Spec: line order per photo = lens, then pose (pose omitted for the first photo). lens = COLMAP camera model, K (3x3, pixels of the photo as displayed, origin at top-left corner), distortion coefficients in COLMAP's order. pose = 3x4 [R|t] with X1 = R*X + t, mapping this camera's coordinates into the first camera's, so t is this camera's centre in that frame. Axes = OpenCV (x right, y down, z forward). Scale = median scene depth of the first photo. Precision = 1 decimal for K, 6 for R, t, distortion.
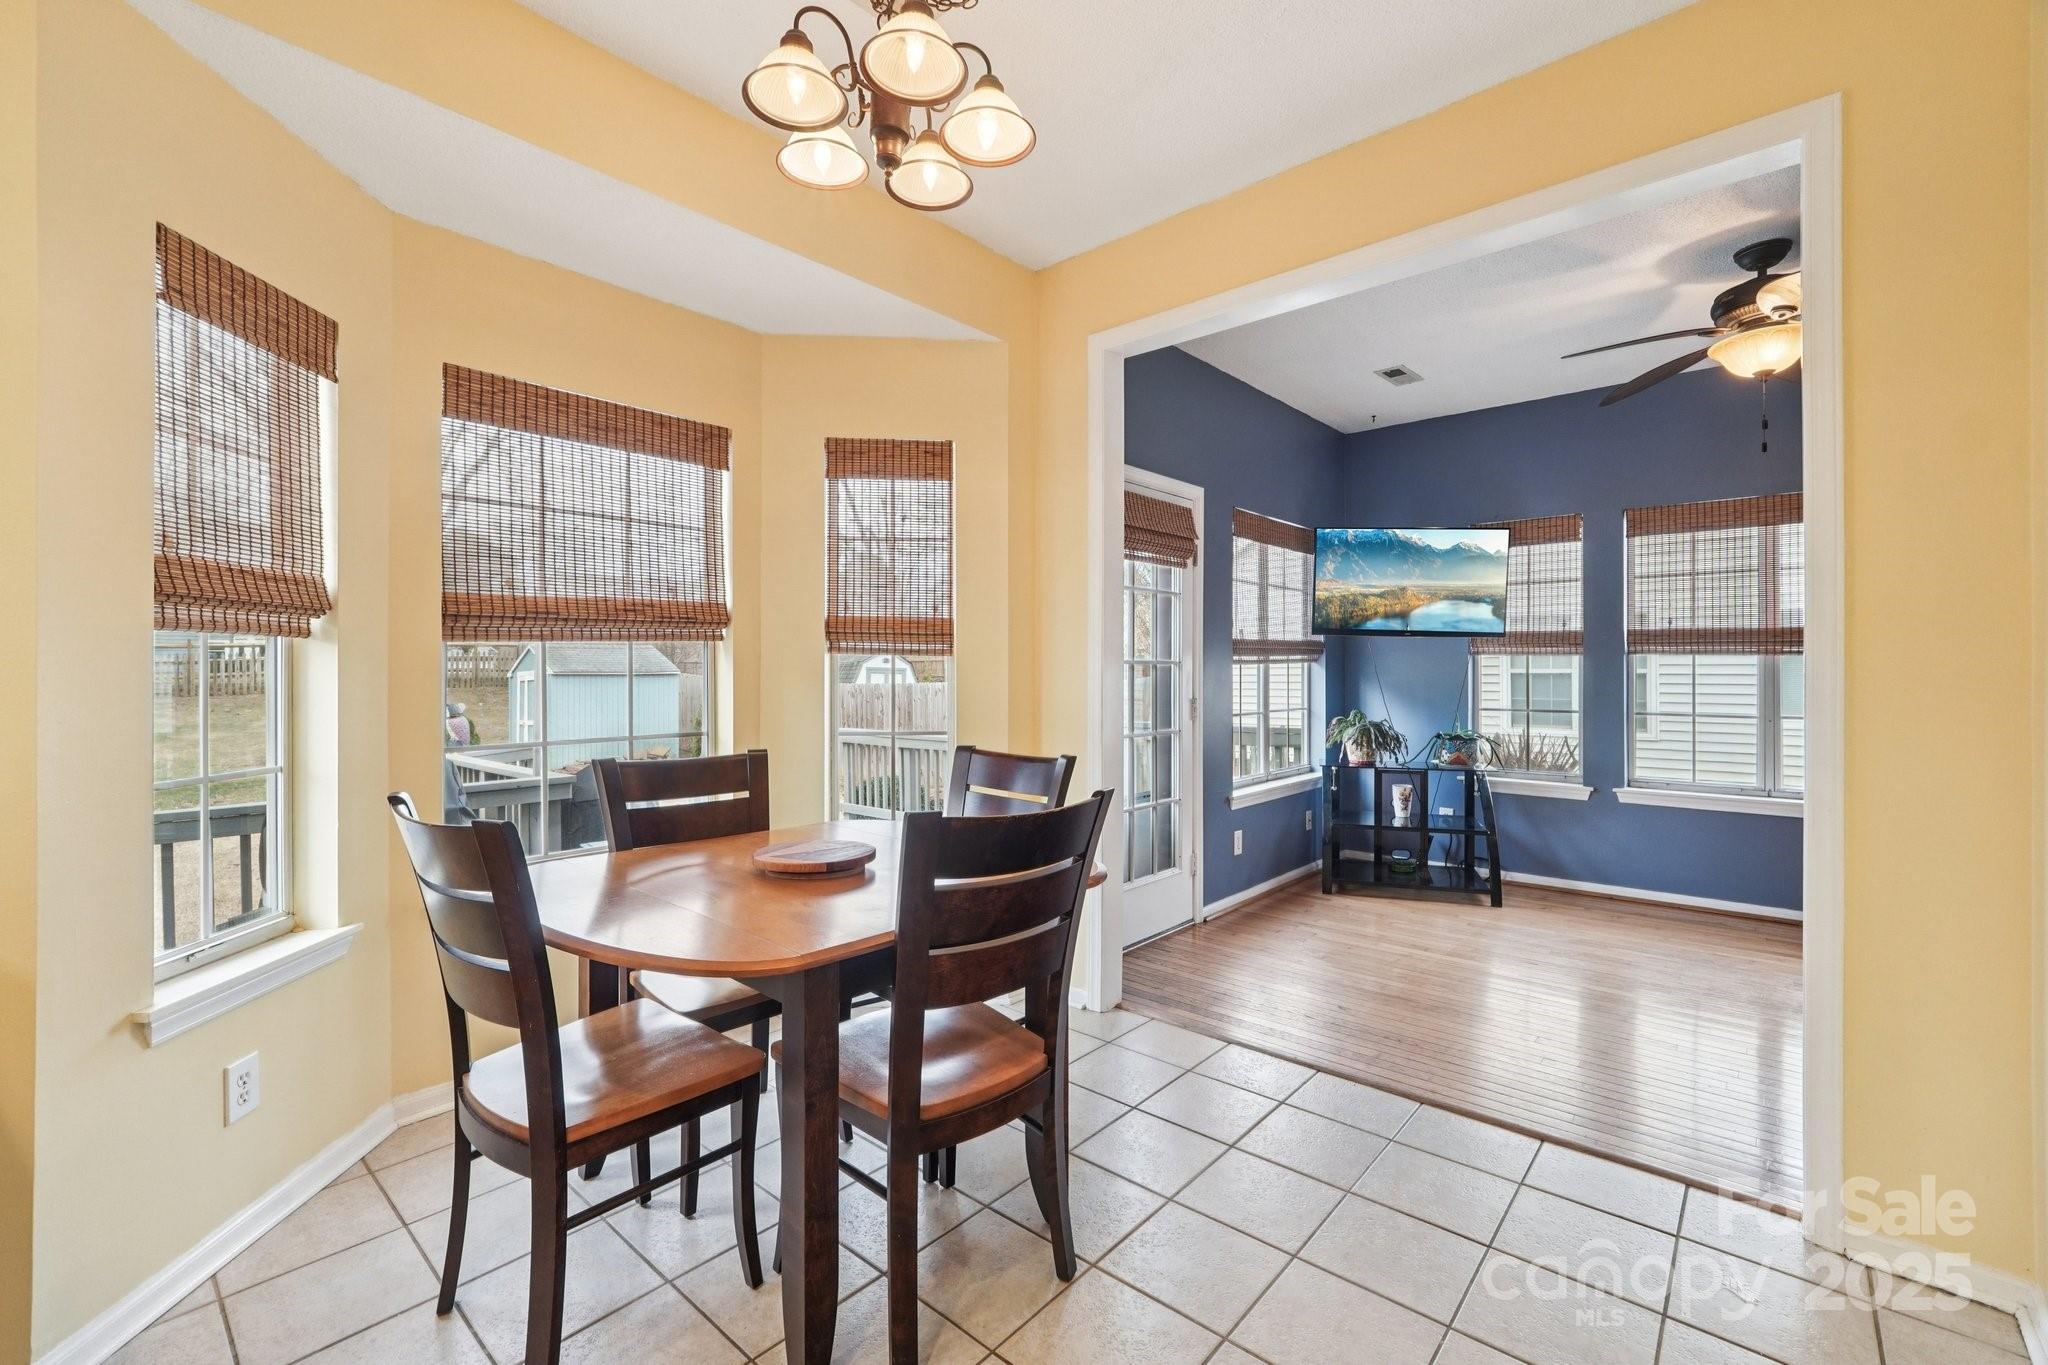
lens RADIAL K [[862.9, 0, 1027.8], [0, 862.9, 675.1], [0, 0, 1]] dist [-0.013588, 0.004255]
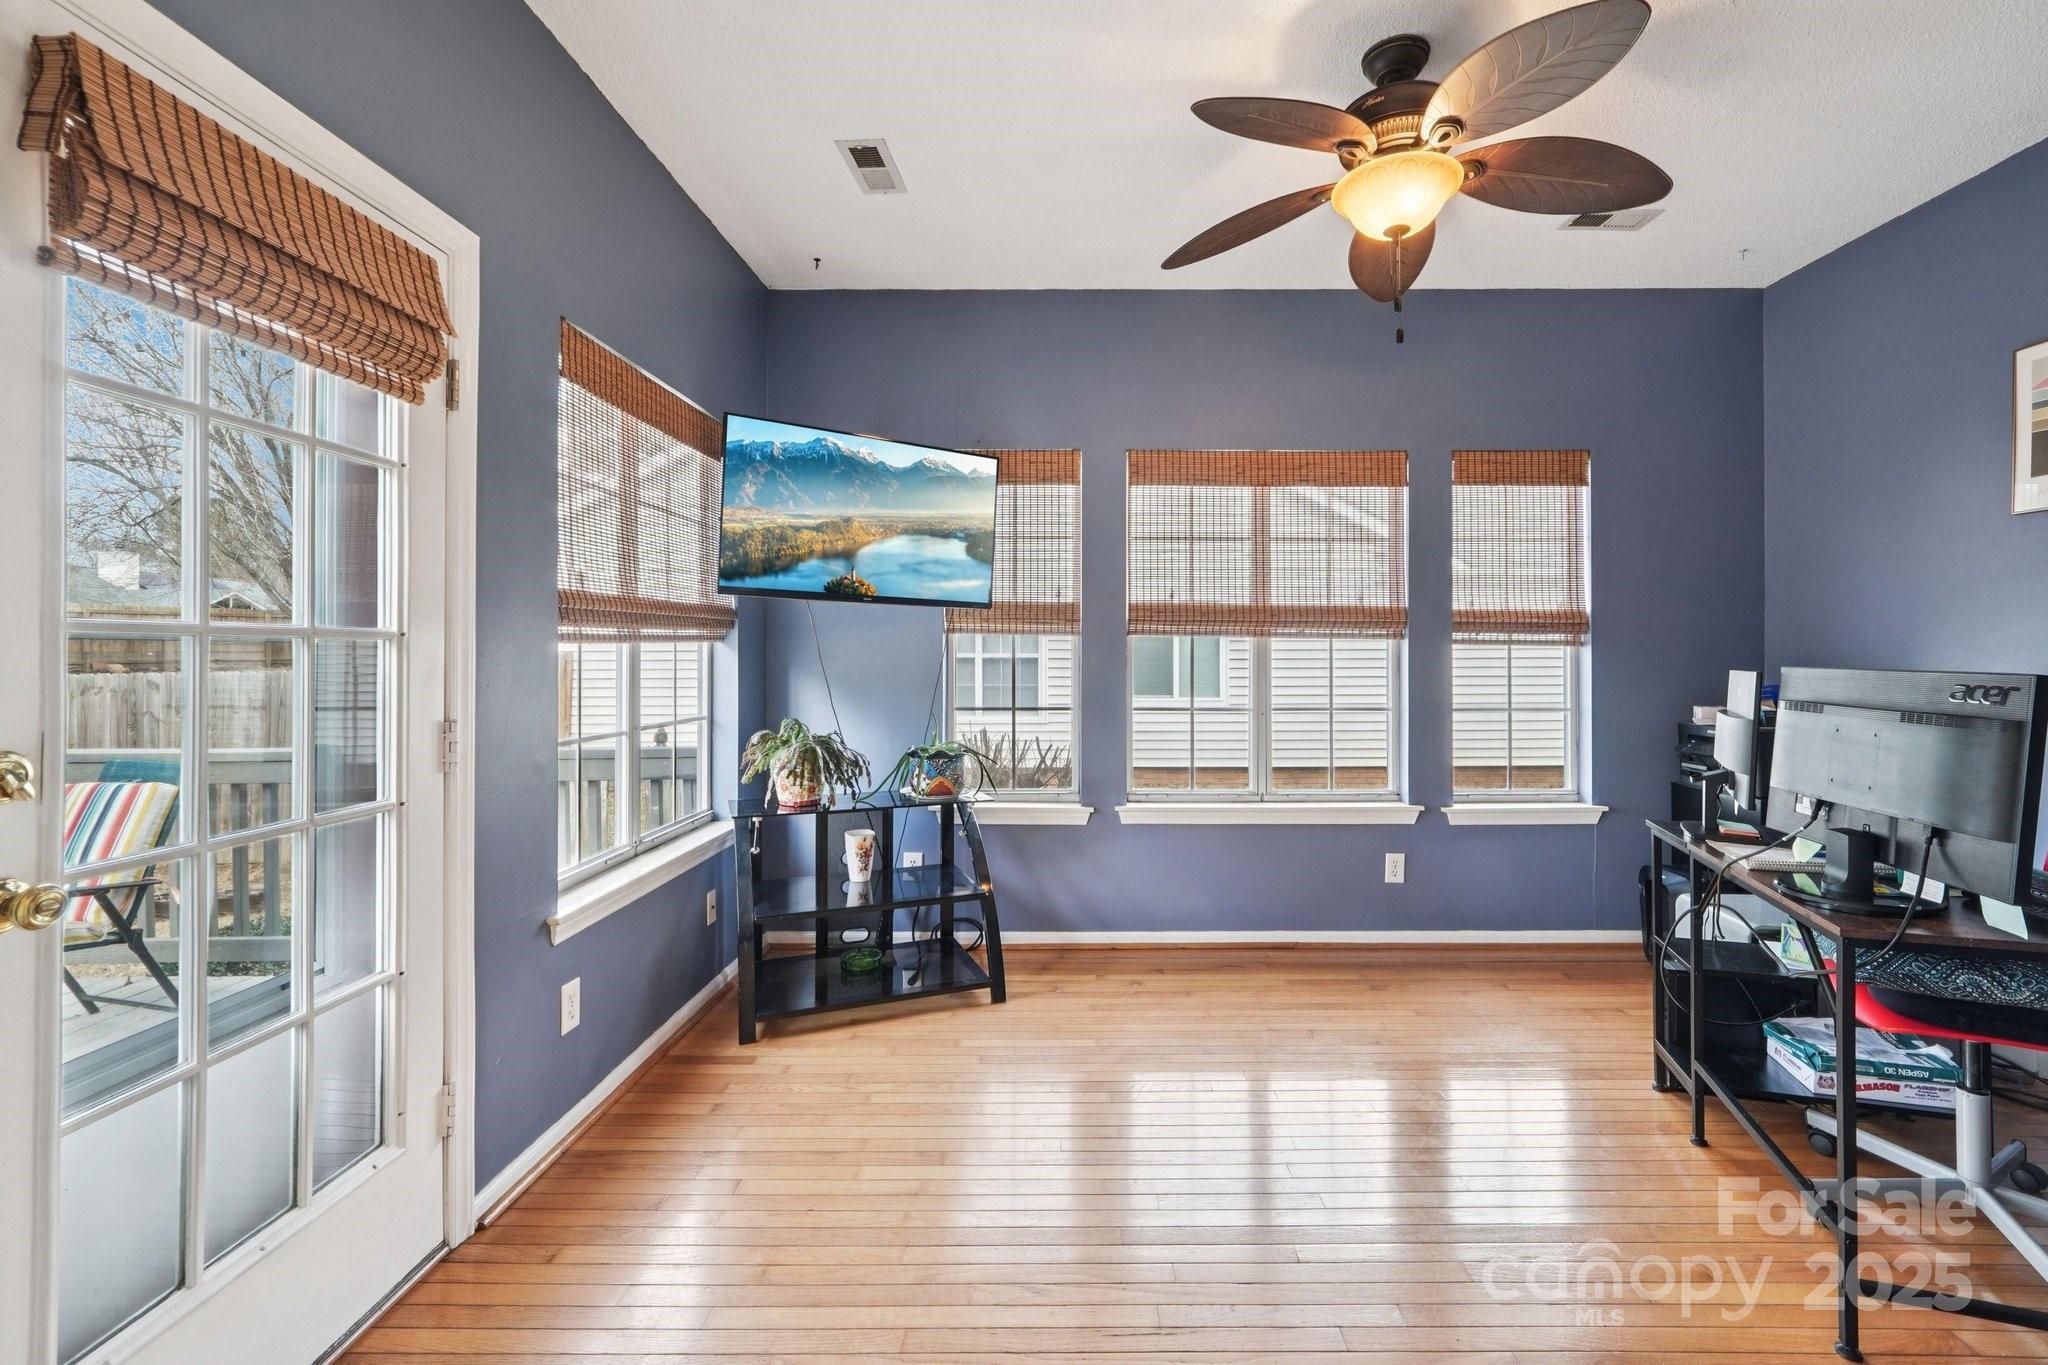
lens RADIAL K [[862.9, 0, 1062.1], [0, 862.9, 645.6], [0, 0, 1]] dist [-0.013588, 0.004255]
pose [[0.748302, 0.007450, 0.663316, 0.125721], [0.003253, 0.999884, -0.014900, -0.002067], [-0.663350, 0.013307, 0.748191, 0.437977]]
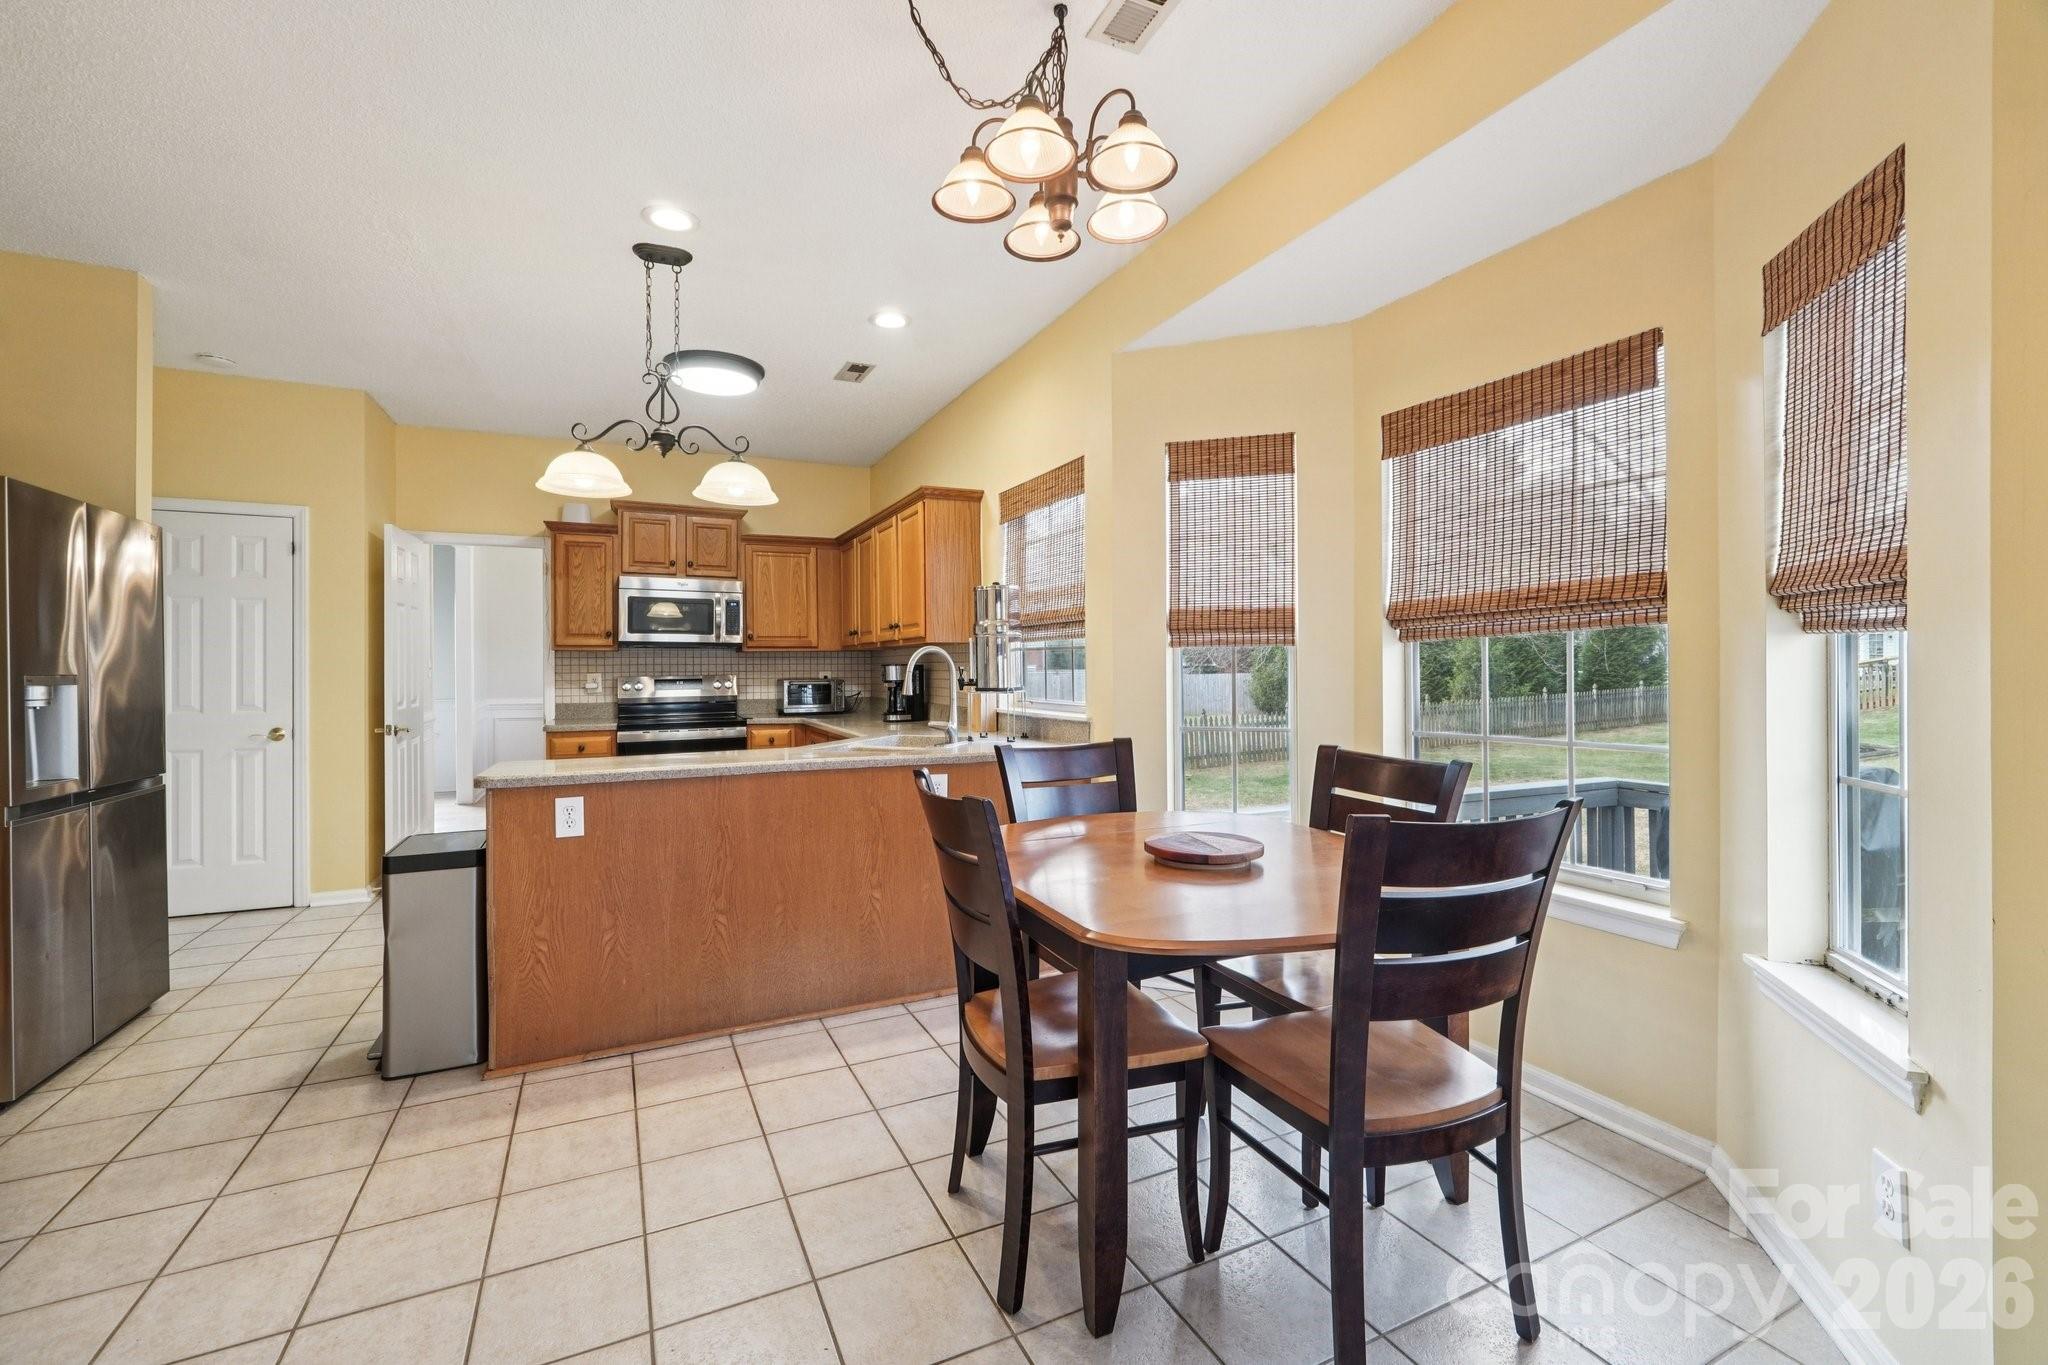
lens RADIAL K [[862.9, 0, 1026.2], [0, 862.9, 672.9], [0, 0, 1]] dist [-0.013588, 0.004255]
pose [[-0.391150, -0.000181, -0.920327, 0.337955], [-0.005766, 0.999981, 0.002254, 0.001905], [0.920309, 0.006189, -0.391144, 0.525505]]
